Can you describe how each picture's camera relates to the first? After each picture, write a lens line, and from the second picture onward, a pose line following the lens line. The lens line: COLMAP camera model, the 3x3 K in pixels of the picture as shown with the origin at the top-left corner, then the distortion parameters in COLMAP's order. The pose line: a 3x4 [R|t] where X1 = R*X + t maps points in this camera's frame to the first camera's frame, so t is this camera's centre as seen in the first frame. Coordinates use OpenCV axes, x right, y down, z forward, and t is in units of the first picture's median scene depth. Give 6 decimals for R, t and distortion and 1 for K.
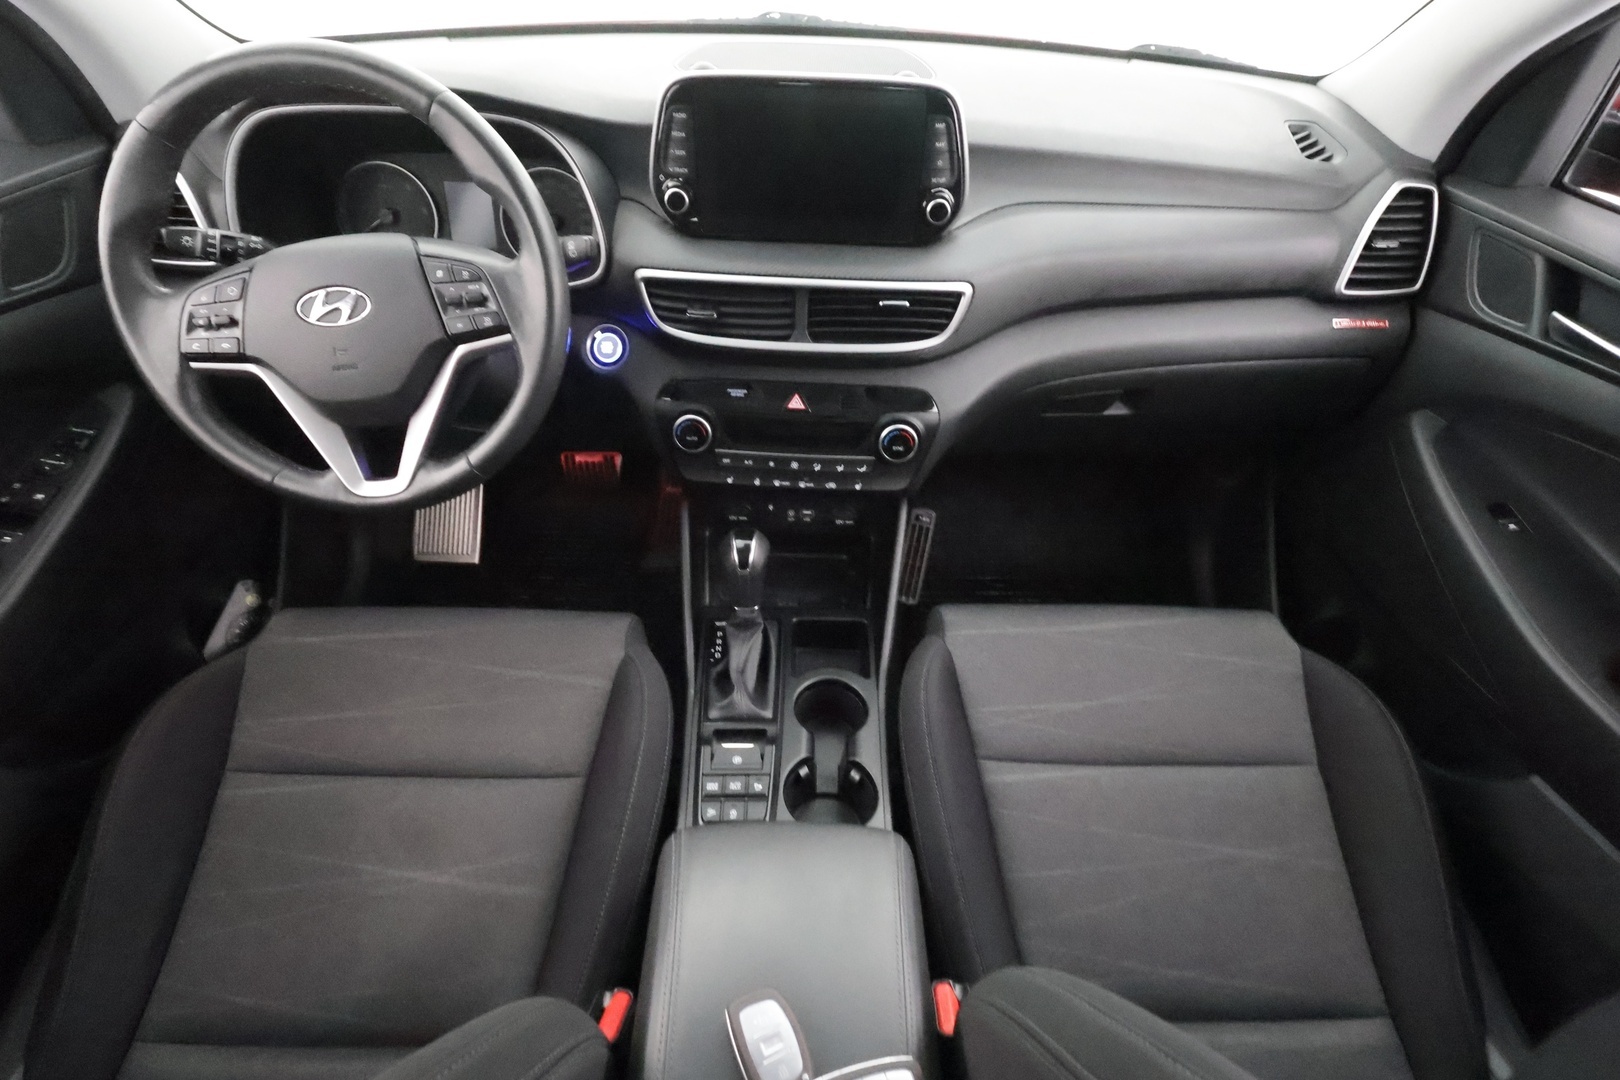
lens RADIAL K [[761.0, 0, 810.0], [0, 761.0, 540.0], [0, 0, 1]] dist [0.000584, 0.000363]
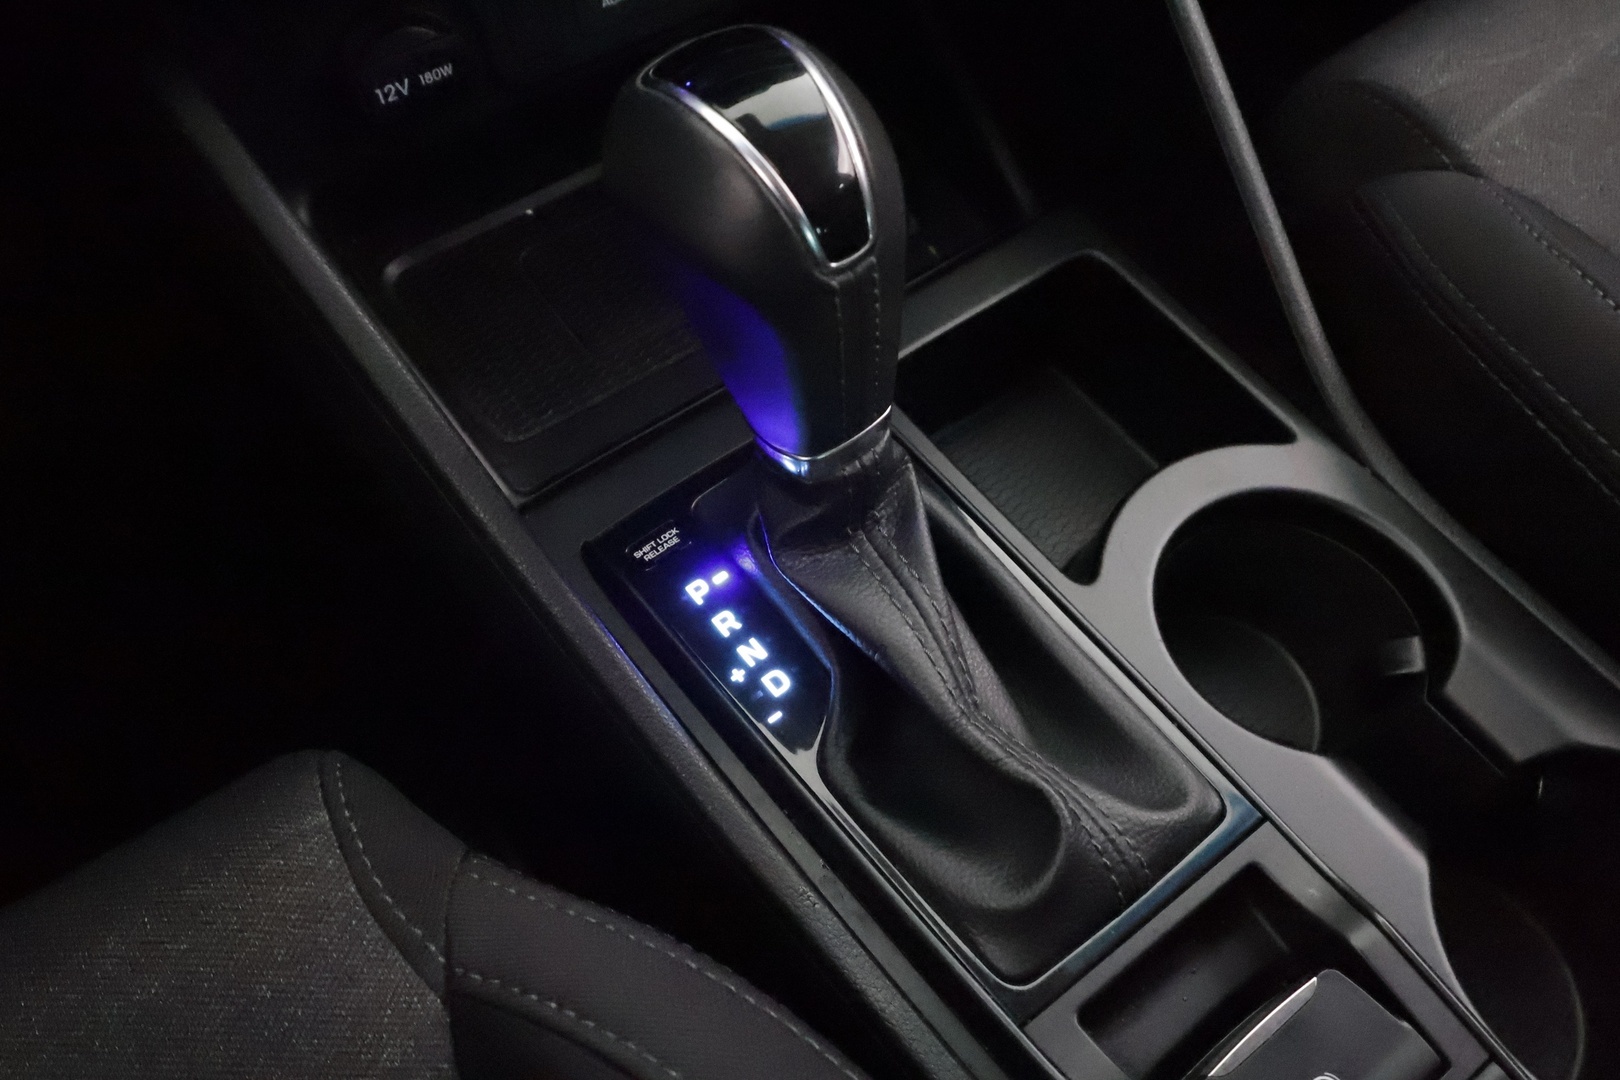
lens RADIAL K [[1282.1, 0, 810.0], [0, 1282.1, 540.0], [0, 0, 1]] dist [0.001407, 0.001517]
pose [[0.805567, -0.508788, 0.303639, -0.220881], [0.380999, 0.837282, 0.392171, -0.025918], [-0.453763, -0.200234, 0.868335, 0.737881]]
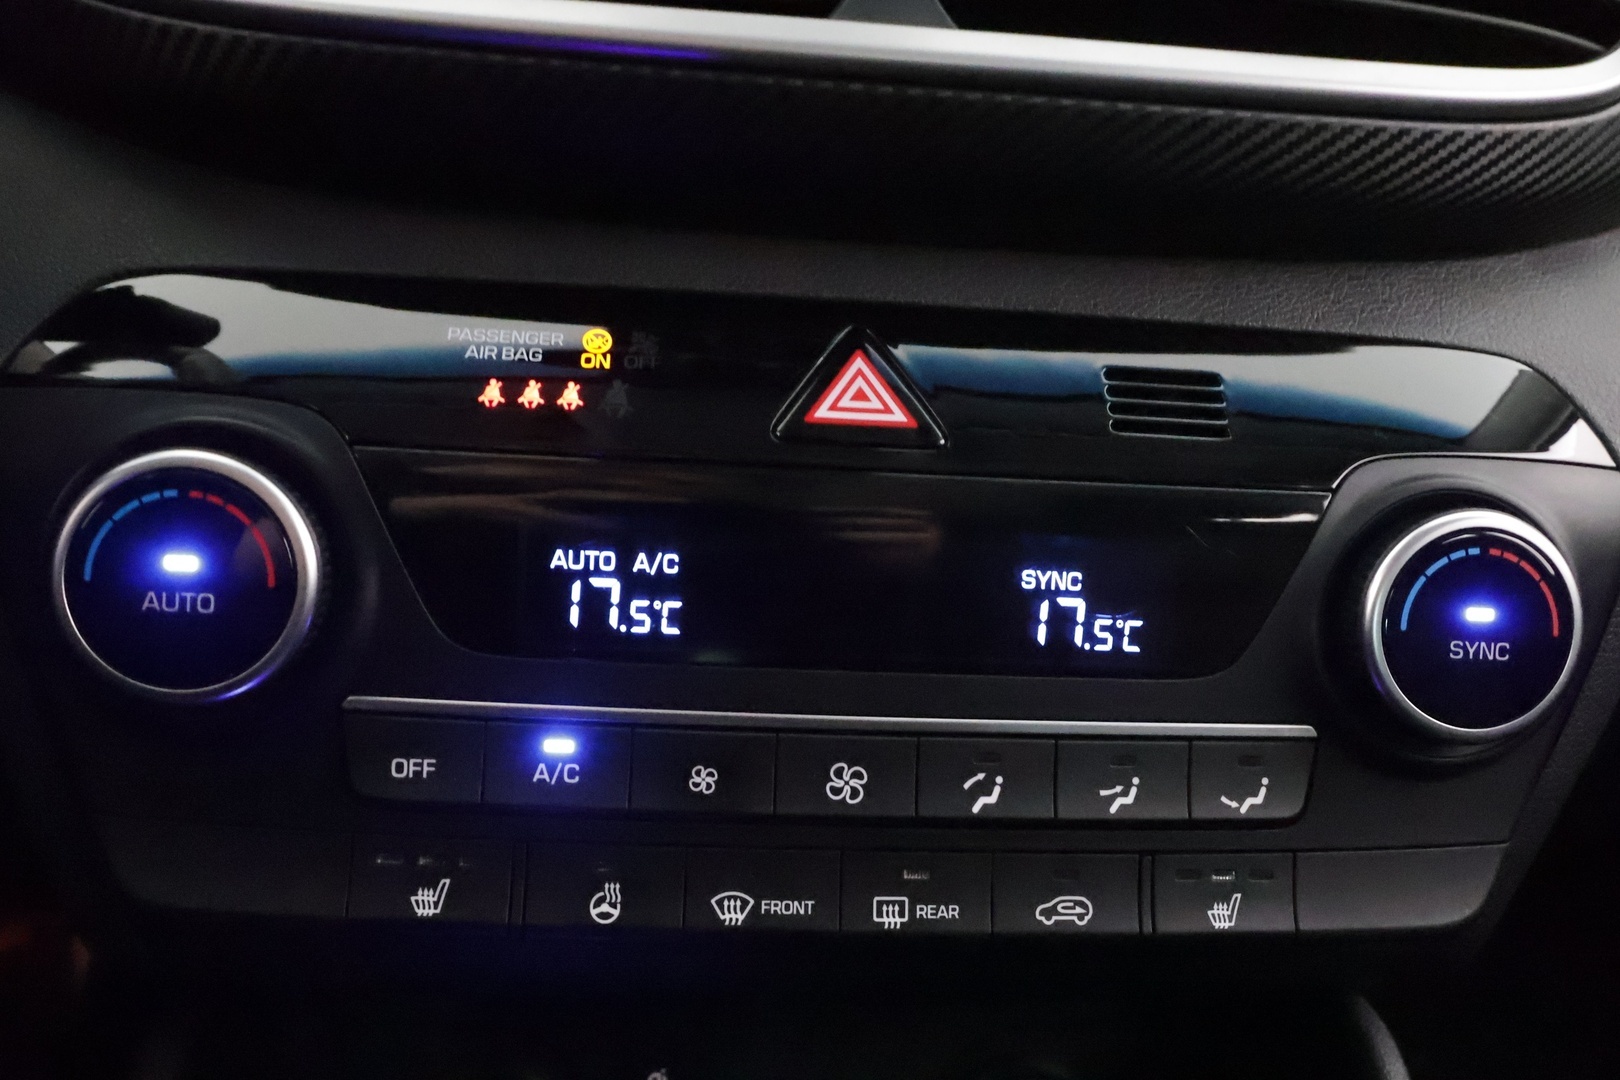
lens RADIAL K [[1282.1, 0, 810.0], [0, 1282.1, 540.0], [0, 0, 1]] dist [0.001407, 0.001517]
pose [[0.991214, 0.002146, 0.132247, -0.068079], [0.056497, 0.897190, -0.438016, -0.027704], [-0.119591, 0.441639, 0.889187, 0.782888]]
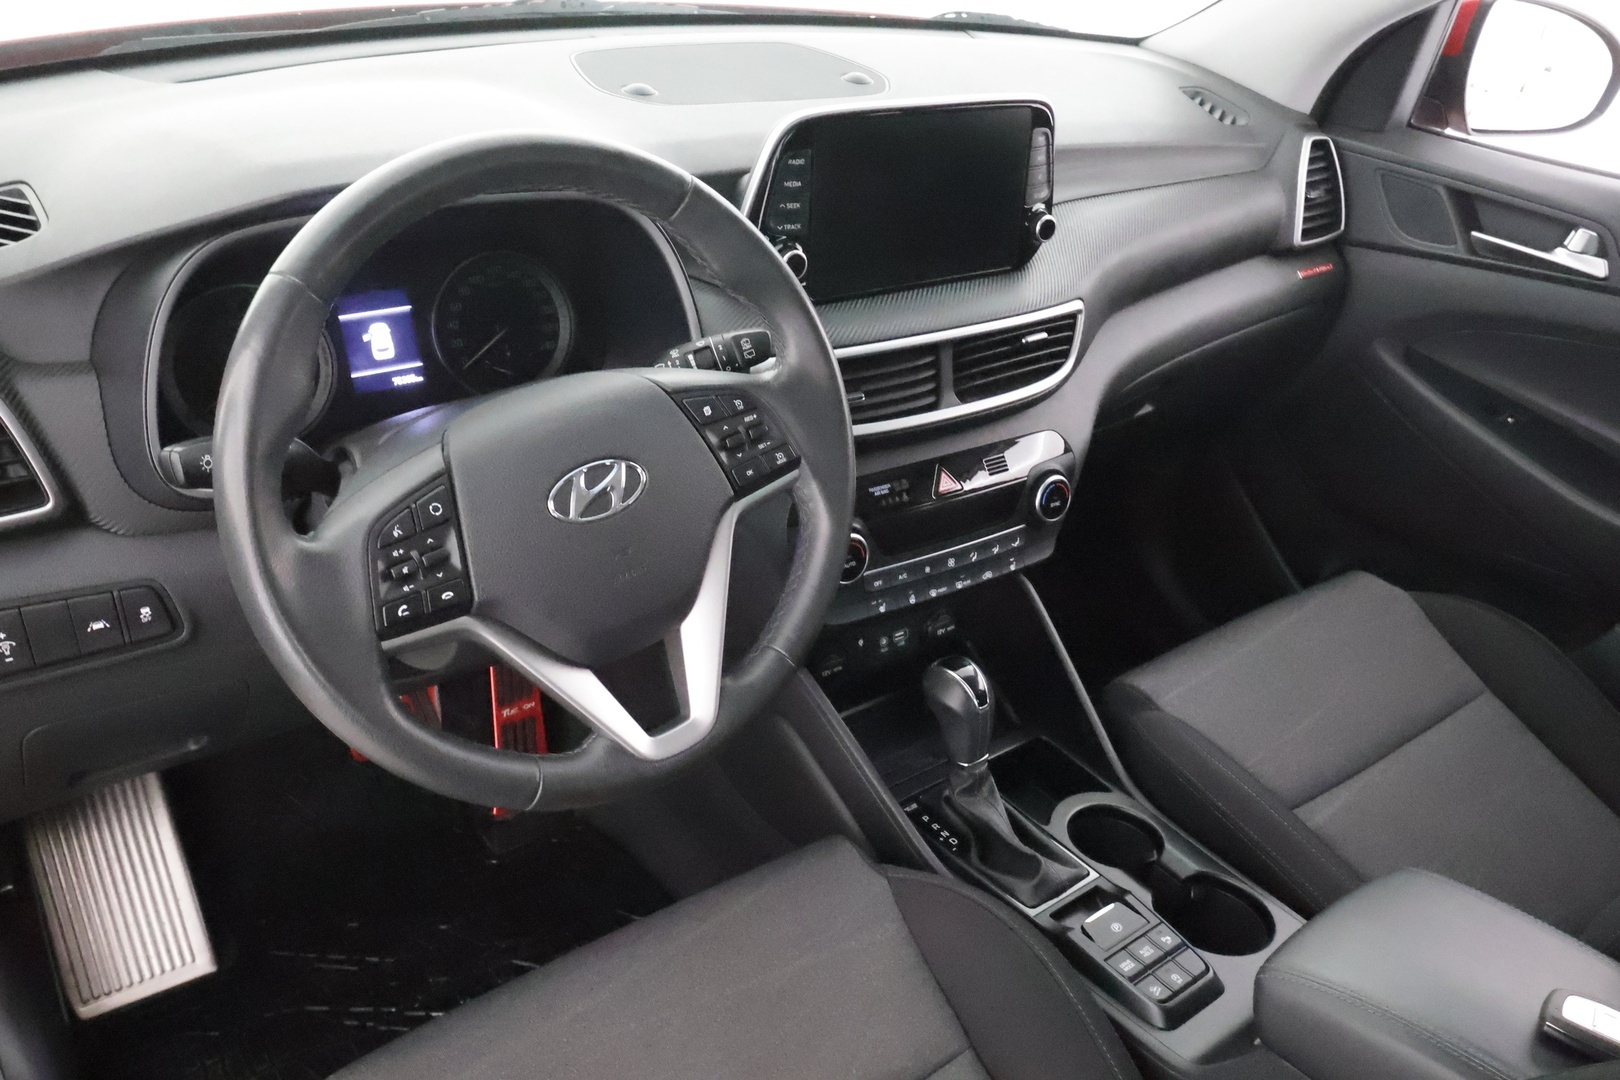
lens RADIAL K [[1282.1, 0, 810.0], [0, 1282.1, 540.0], [0, 0, 1]] dist [0.001407, 0.001517]
pose [[0.805751, -0.272811, 0.525680, -0.856655], [0.344858, 0.937717, -0.041947, -0.121740], [-0.481495, 0.215084, 0.849648, -0.033368]]
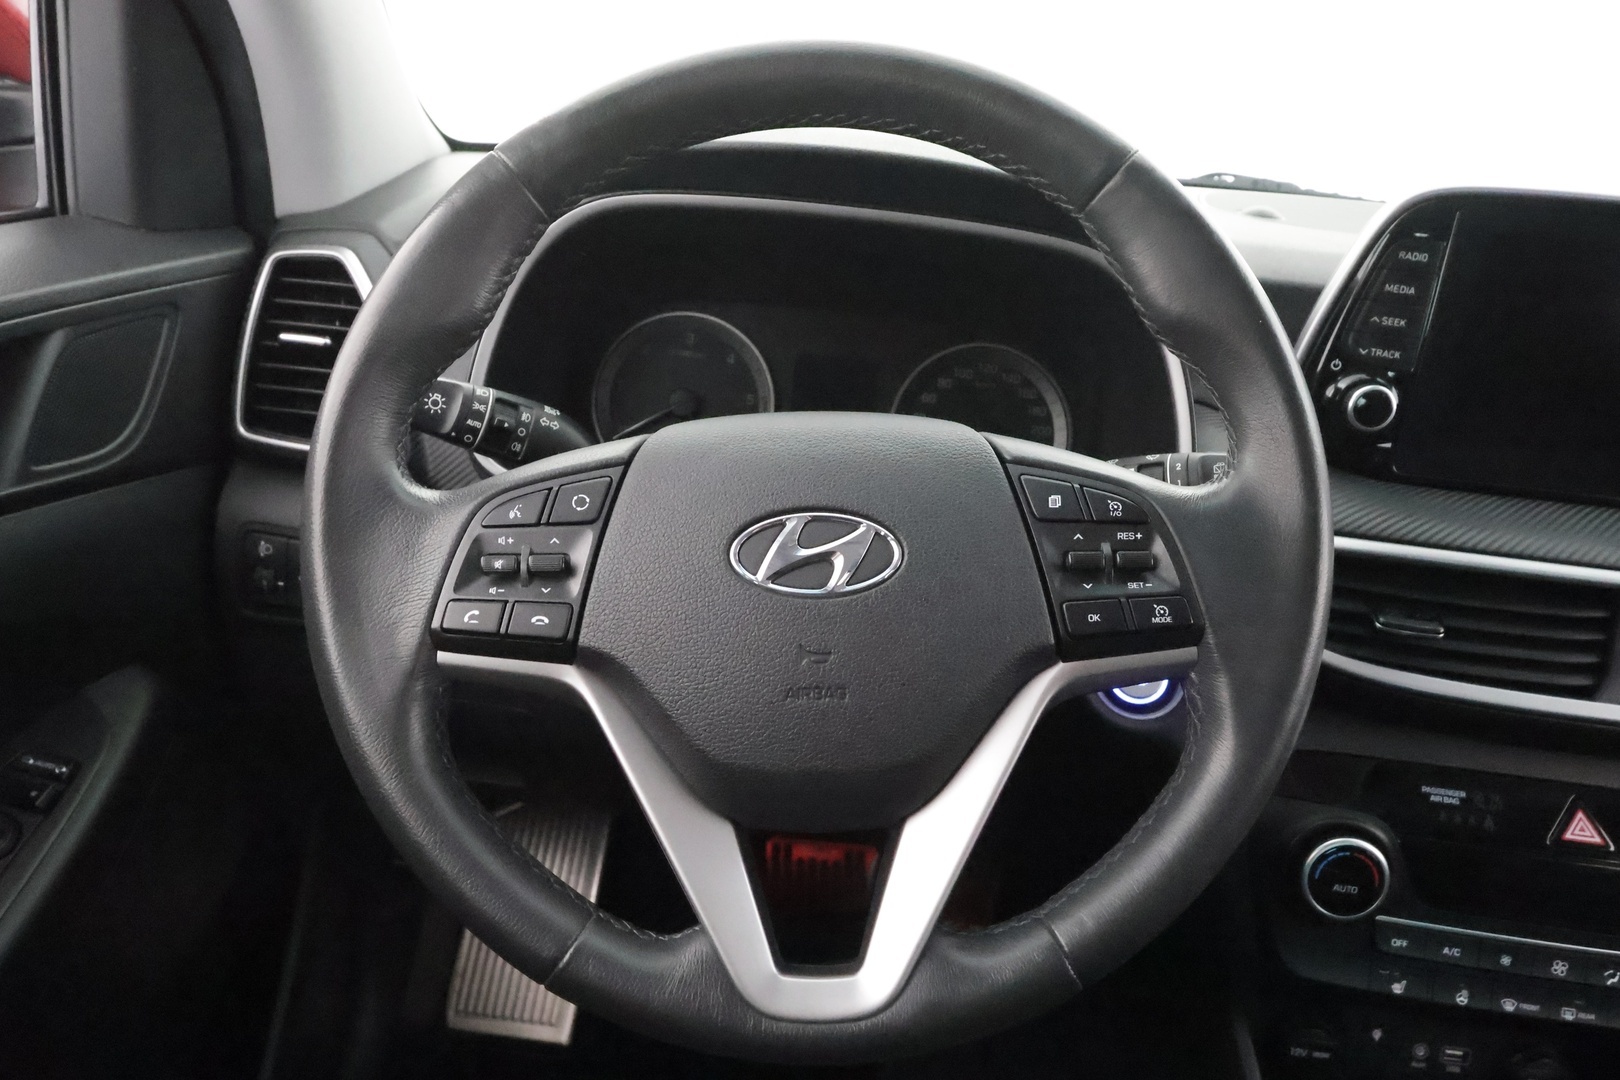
lens RADIAL K [[1103.4, 0, 810.0], [0, 1103.4, 540.0], [0, 0, 1]] dist [0.005305, -0.001301]
pose [[0.996547, 0.076683, -0.031827, -0.482717], [-0.082952, 0.935754, -0.342758, -0.079366], [0.003498, 0.344215, 0.938884, 0.326956]]
